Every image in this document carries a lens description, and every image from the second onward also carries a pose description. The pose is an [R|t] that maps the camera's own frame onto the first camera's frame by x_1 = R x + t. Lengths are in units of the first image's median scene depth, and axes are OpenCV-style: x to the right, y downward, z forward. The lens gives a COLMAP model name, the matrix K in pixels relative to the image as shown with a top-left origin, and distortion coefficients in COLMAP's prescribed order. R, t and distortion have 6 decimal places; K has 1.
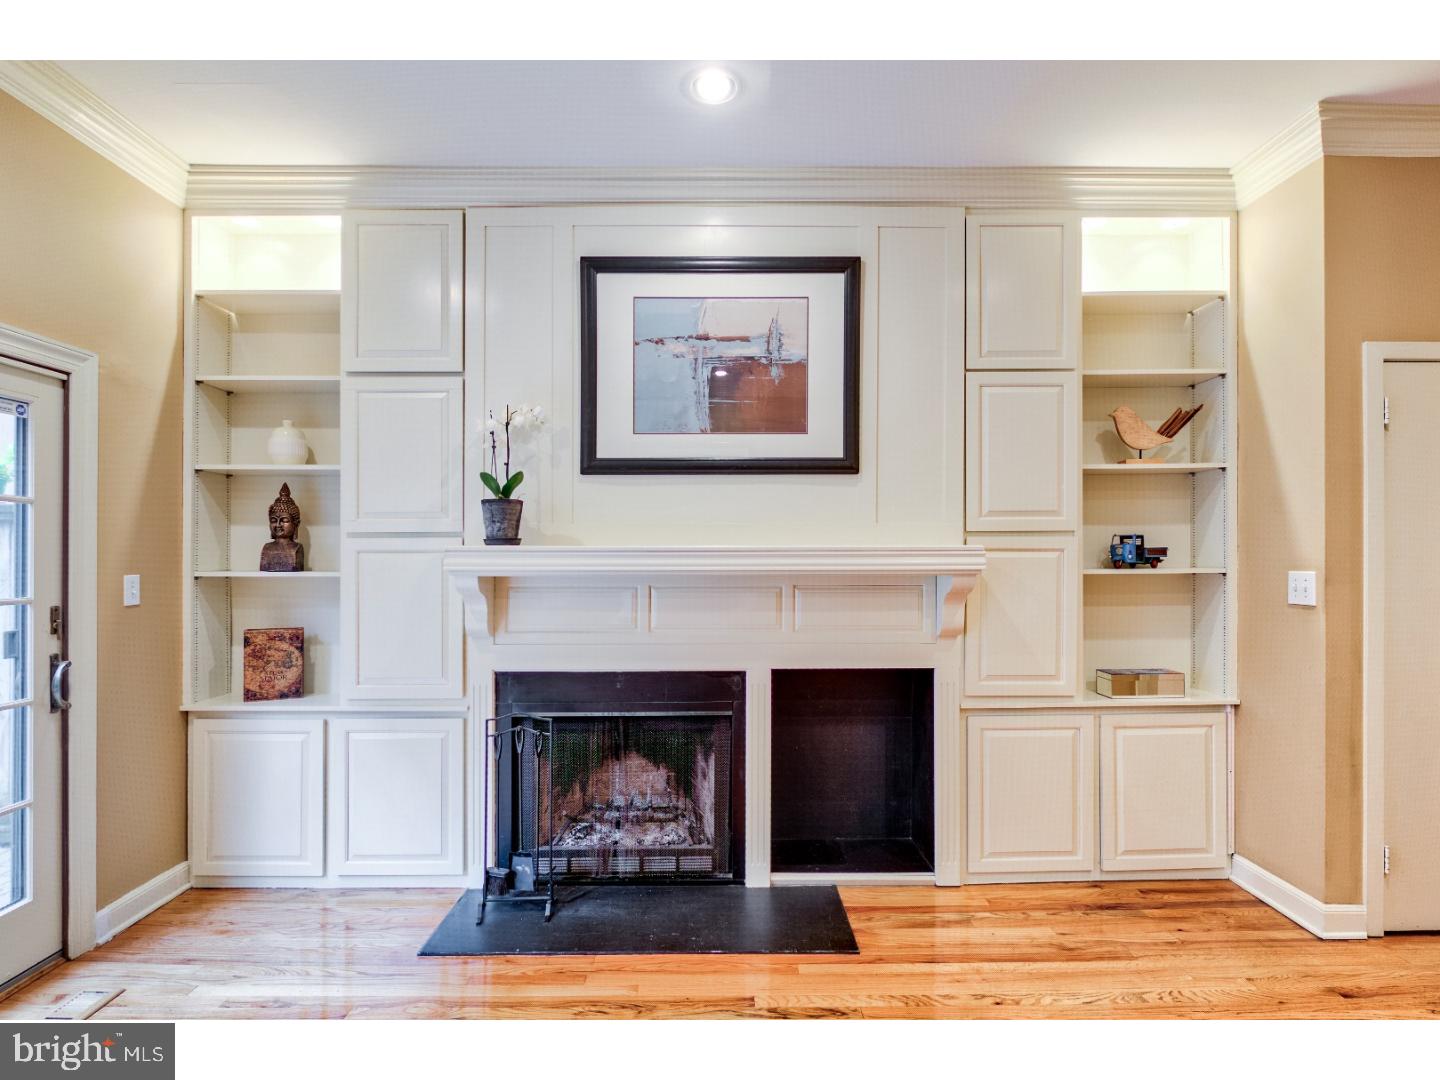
lens RADIAL K [[732.2, 0, 722.3], [0, 732.2, 579.3], [0, 0, 1]] dist [-0.000385, -0.001000]
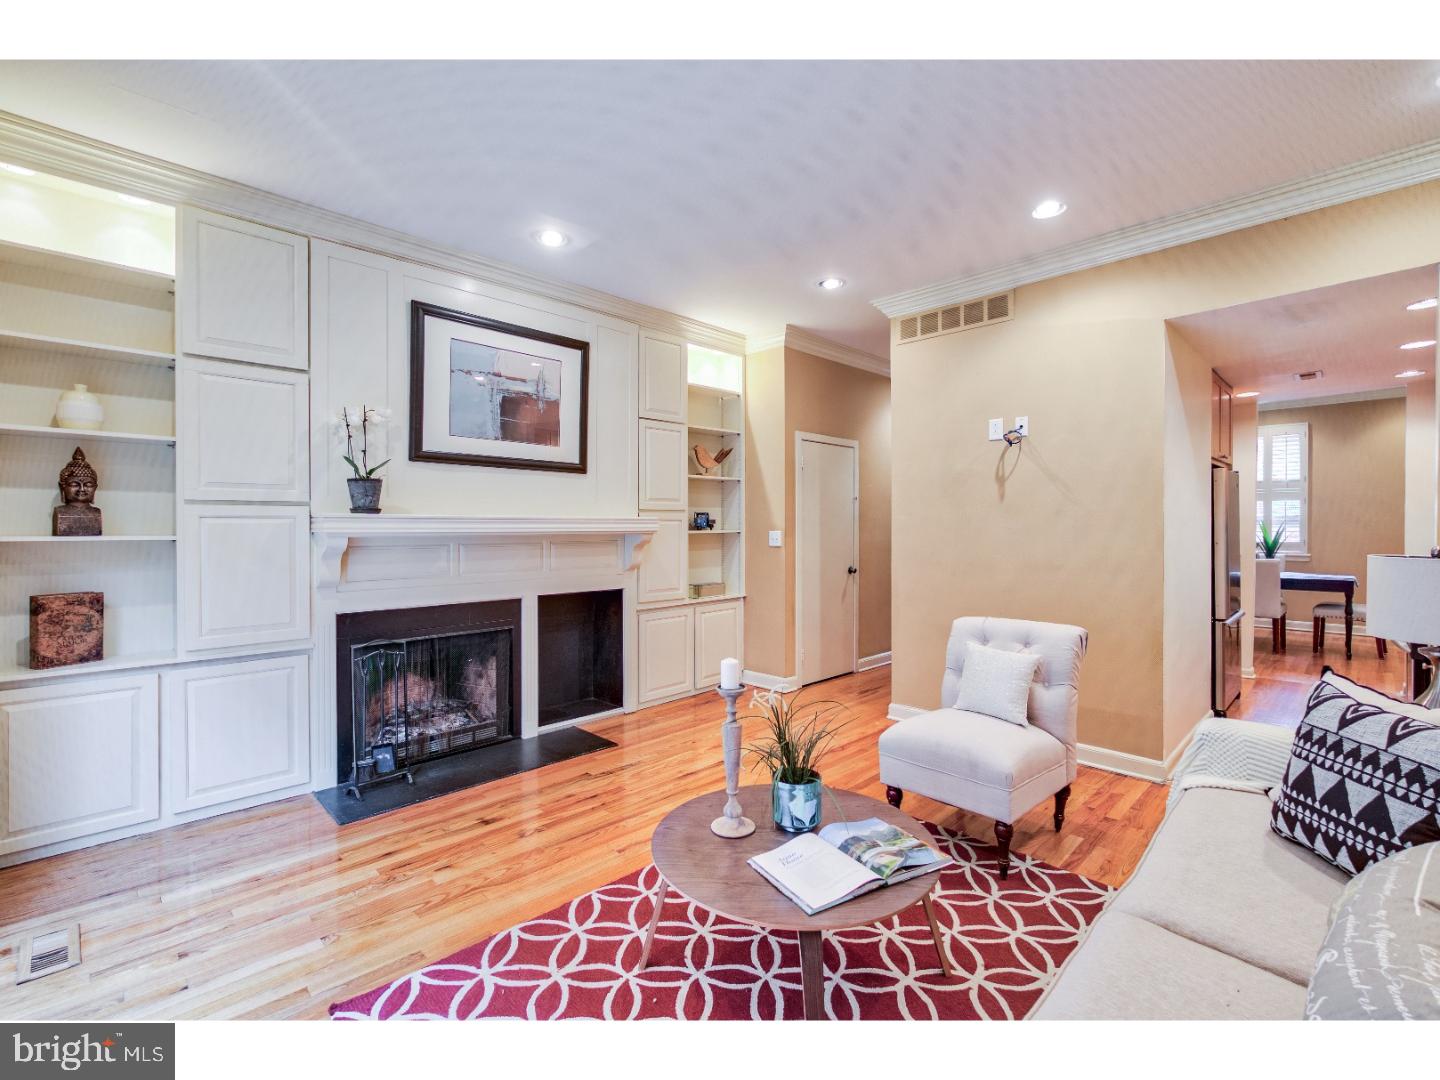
lens RADIAL K [[637.6, 0, 721.6], [0, 637.6, 577.8], [0, 0, 1]] dist [-0.000696, -0.000014]
pose [[0.720597, -0.054477, 0.691211, -0.589315], [0.021645, 0.998190, 0.056106, 0.017324], [-0.693016, -0.025468, 0.720472, -0.248042]]
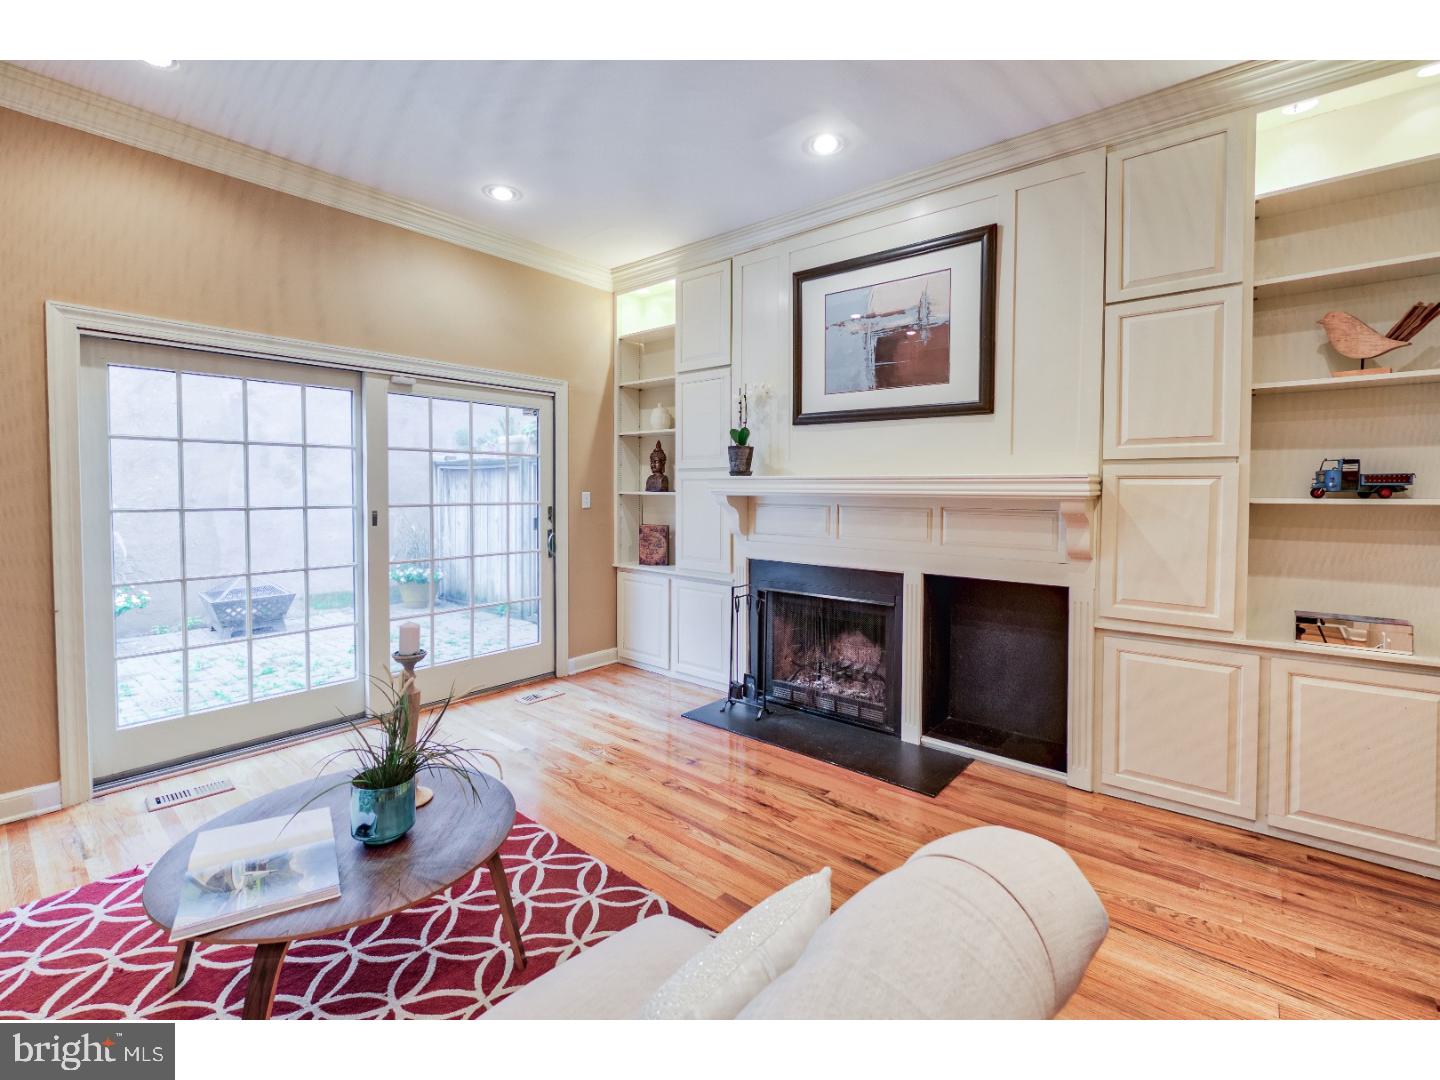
lens RADIAL K [[639.0, 0, 720.0], [0, 639.0, 540.0], [0, 0, 1]] dist [-0.000158, -0.000202]
pose [[0.760540, 0.058672, -0.646635, 0.511239], [-0.027921, 0.997943, 0.057708, 0.011868], [0.648690, -0.025834, 0.760614, -0.058045]]
